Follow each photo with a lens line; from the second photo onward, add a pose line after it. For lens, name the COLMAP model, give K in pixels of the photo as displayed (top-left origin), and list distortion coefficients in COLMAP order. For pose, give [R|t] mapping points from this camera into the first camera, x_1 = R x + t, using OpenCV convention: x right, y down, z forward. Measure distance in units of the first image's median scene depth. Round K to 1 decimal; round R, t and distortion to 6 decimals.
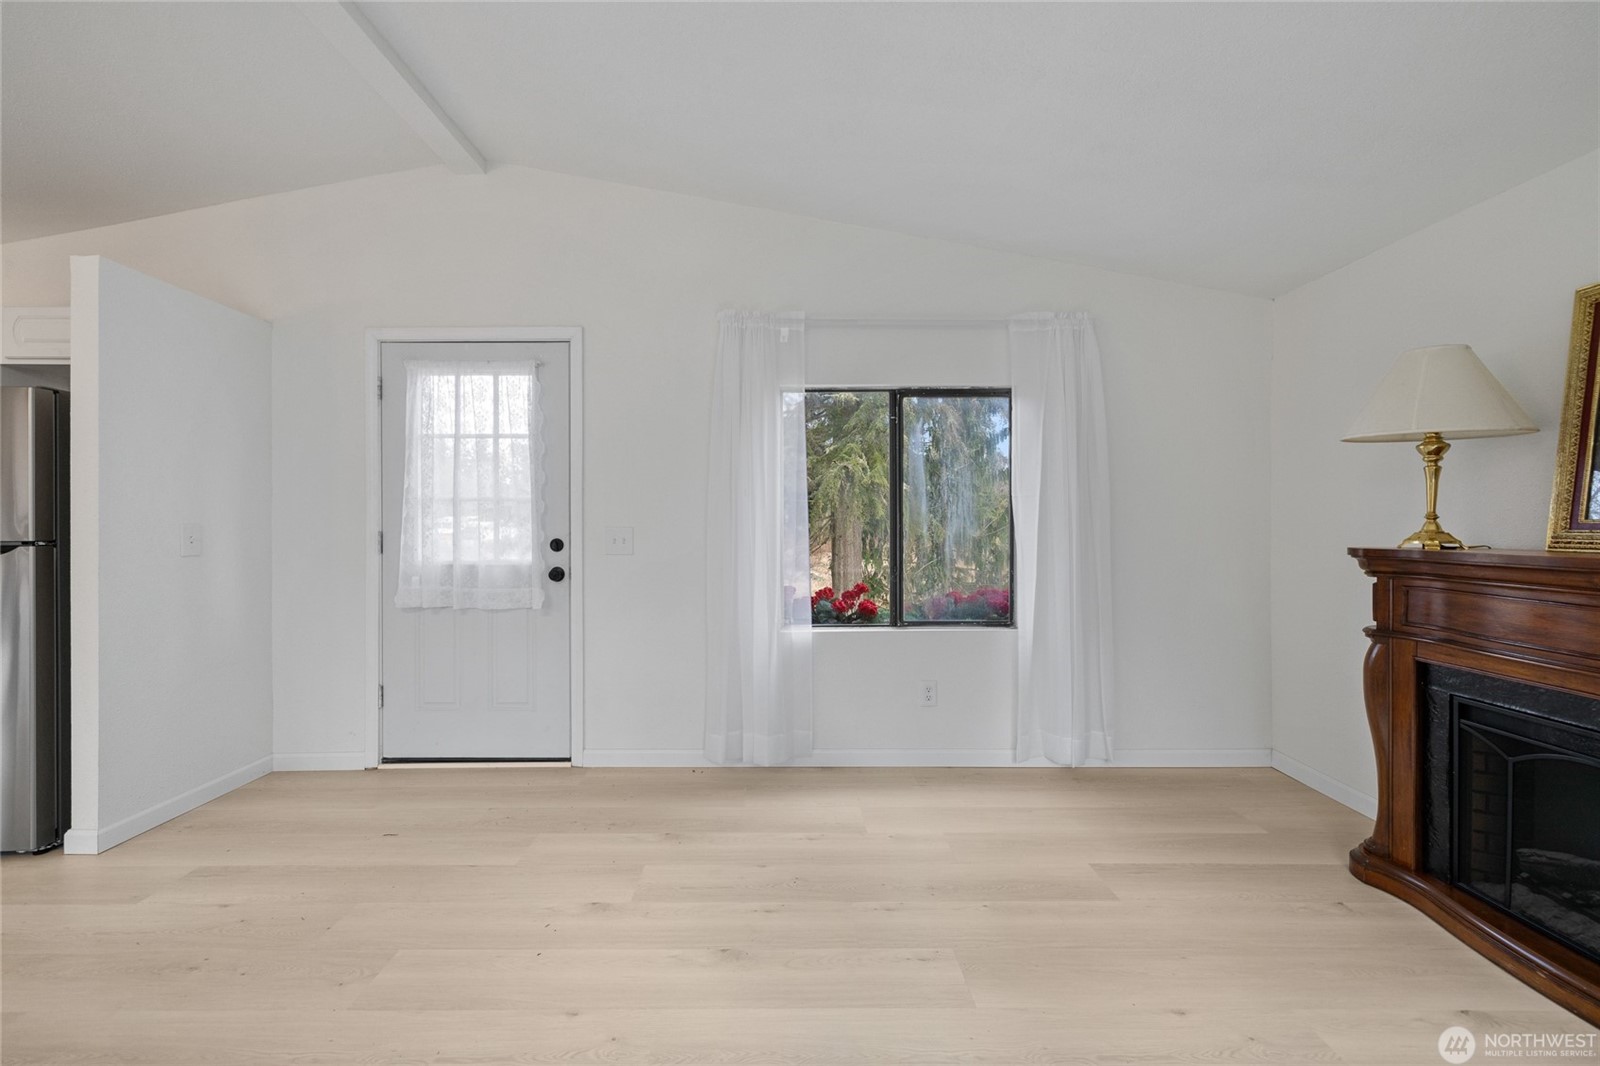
lens RADIAL K [[669.9, 0, 790.8], [0, 669.9, 528.5], [0, 0, 1]] dist [0.001324, 0.000399]
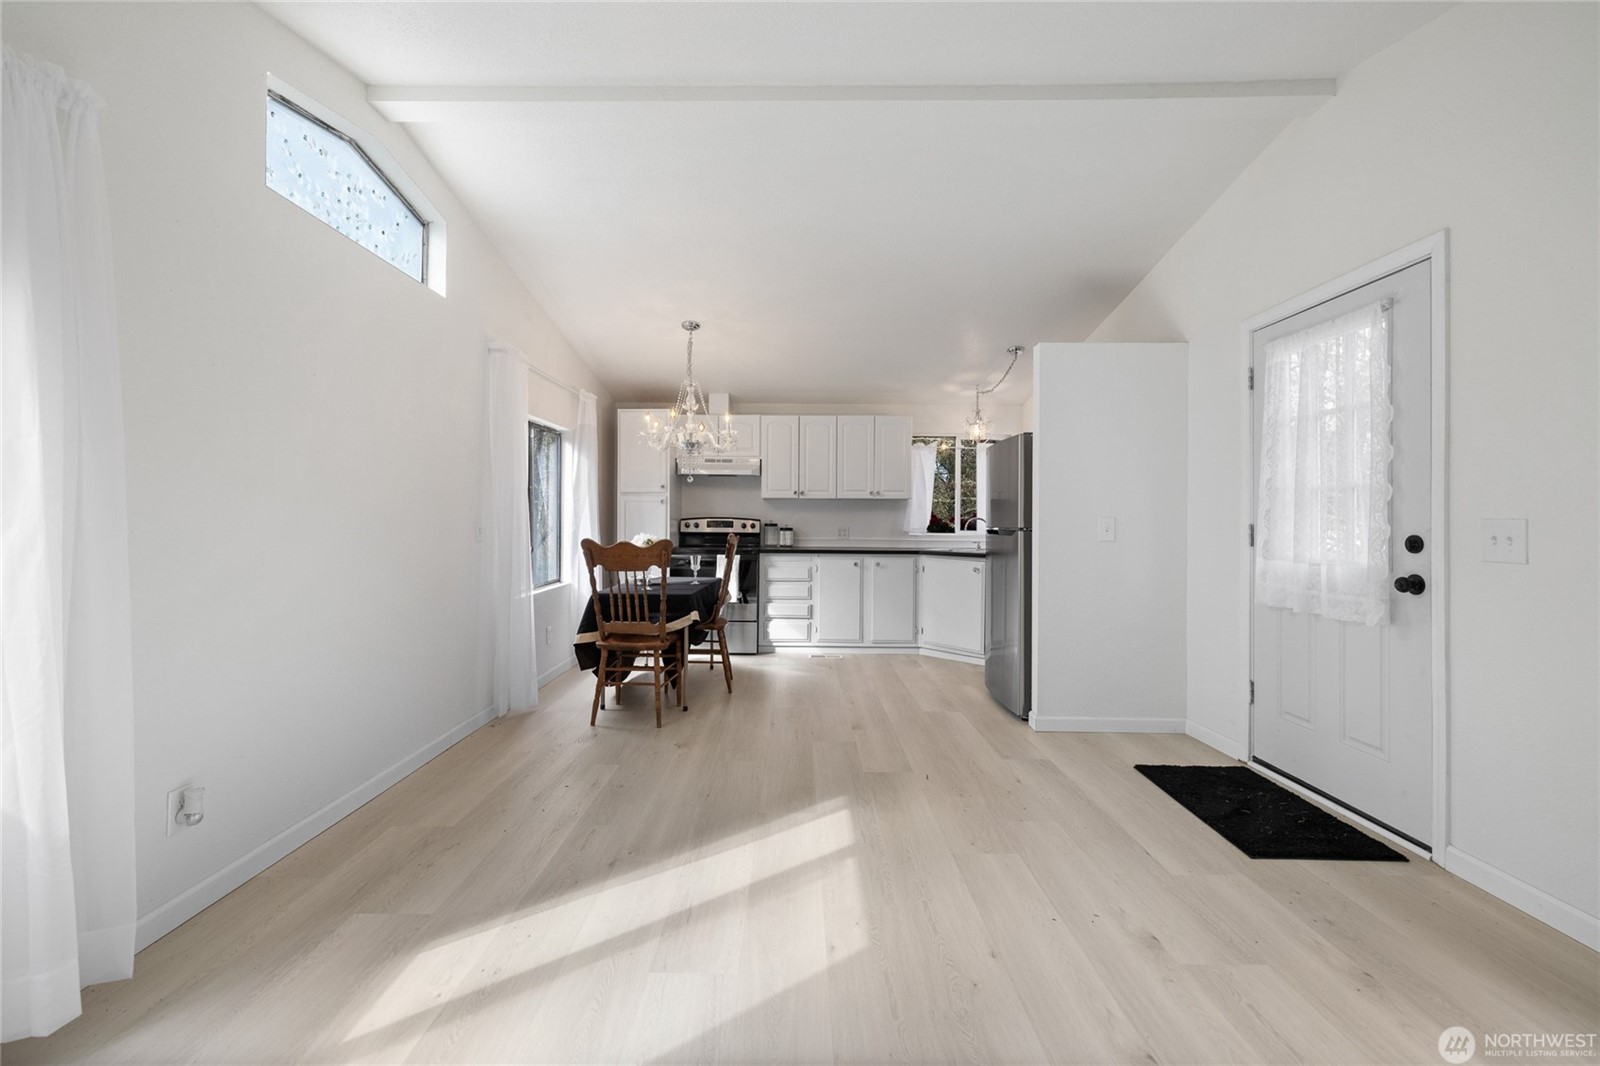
lens RADIAL K [[682.7, 0, 790.8], [0, 682.7, 520.8], [0, 0, 1]] dist [0.001714, 0.000902]
pose [[-0.010136, 0.000007, -0.999949, 0.408807], [-0.009085, 0.999959, 0.000100, 0.005505], [0.999907, 0.009085, -0.010135, 0.341708]]
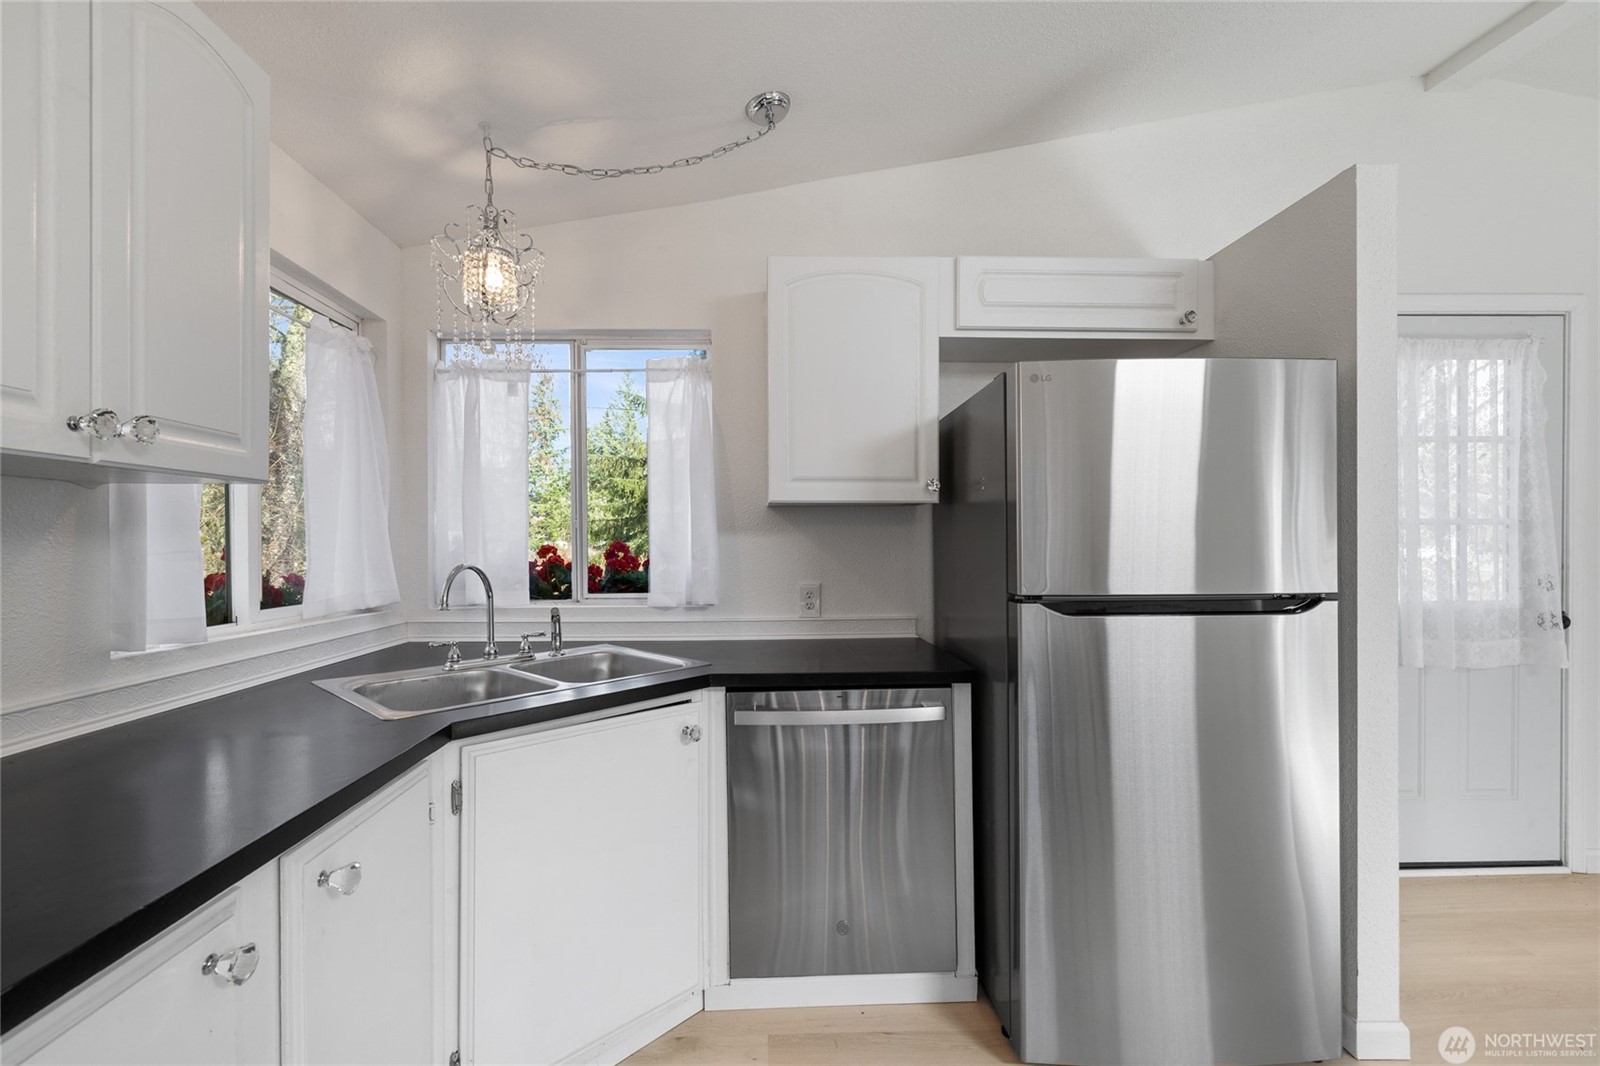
lens RADIAL K [[669.9, 0, 788.9], [0, 669.9, 541.0], [0, 0, 1]] dist [0.001324, 0.000399]
pose [[0.999697, -0.003592, 0.024332, -1.261888], [0.003610, 0.999993, -0.000701, -0.025364], [-0.024330, 0.000788, 0.999704, 0.263441]]
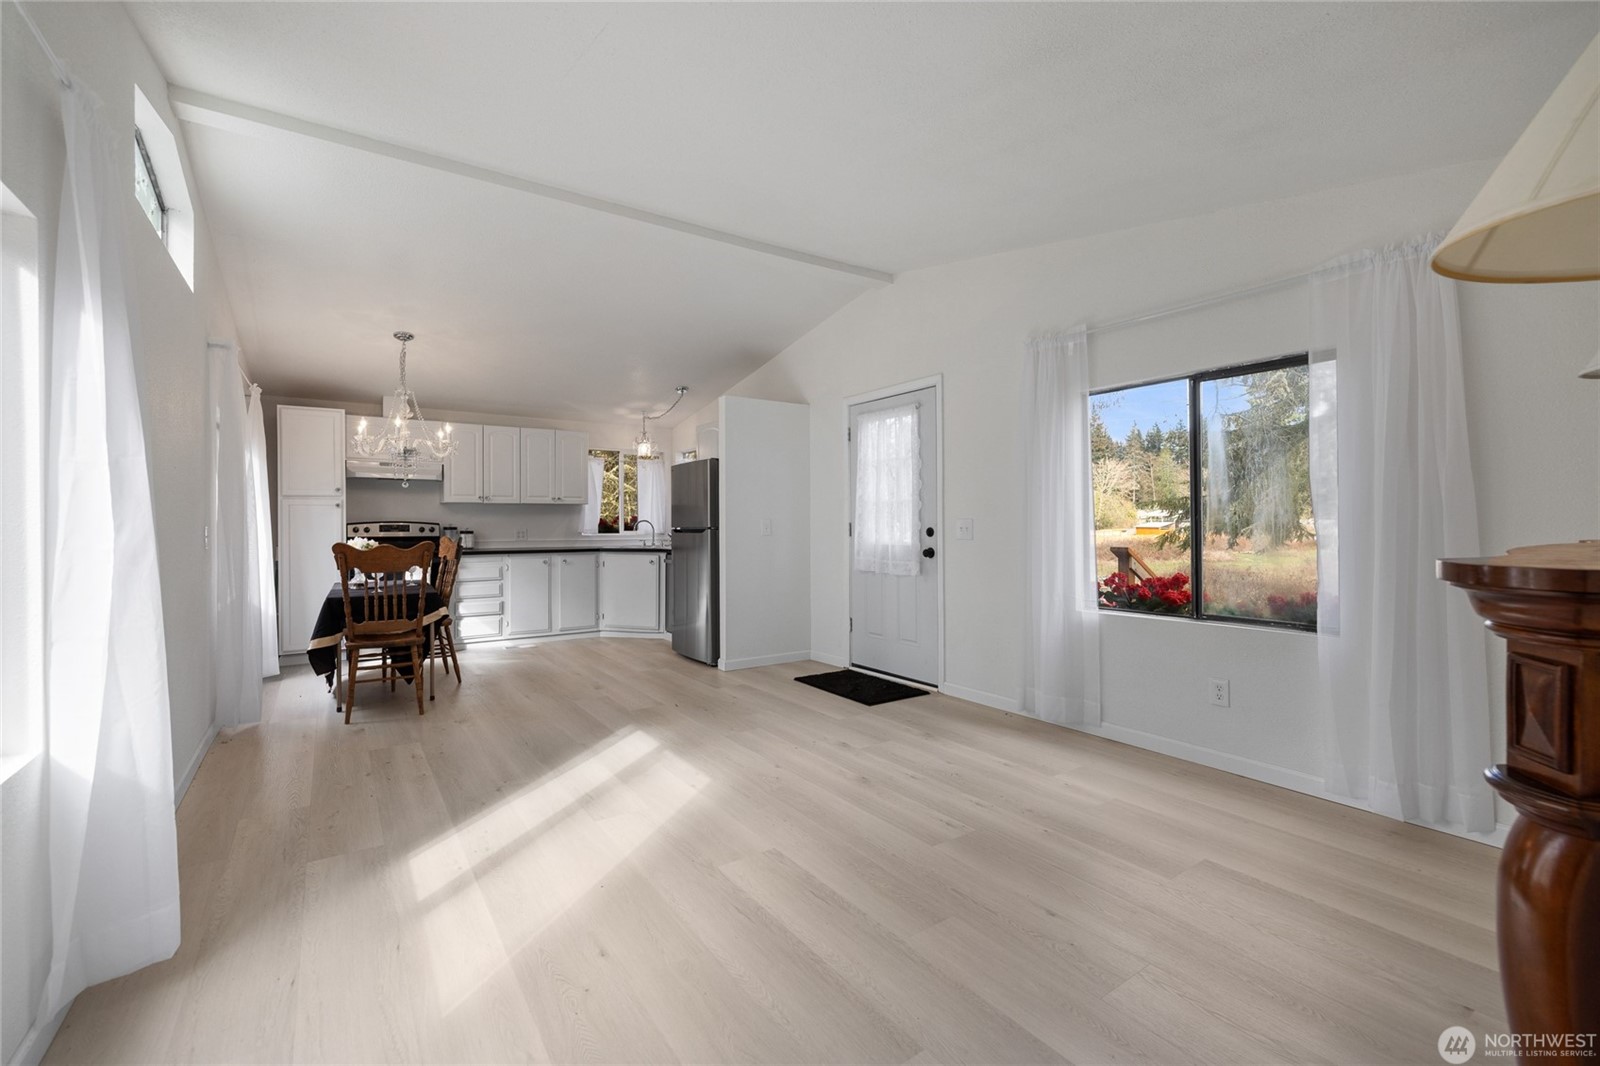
lens RADIAL K [[669.9, 0, 788.5], [0, 669.9, 529.1], [0, 0, 1]] dist [0.001324, 0.000399]
pose [[0.560748, 0.004354, -0.827975, 0.665464], [0.001685, 0.999978, 0.006399, 0.009080], [0.827985, -0.004983, 0.560729, -0.034334]]
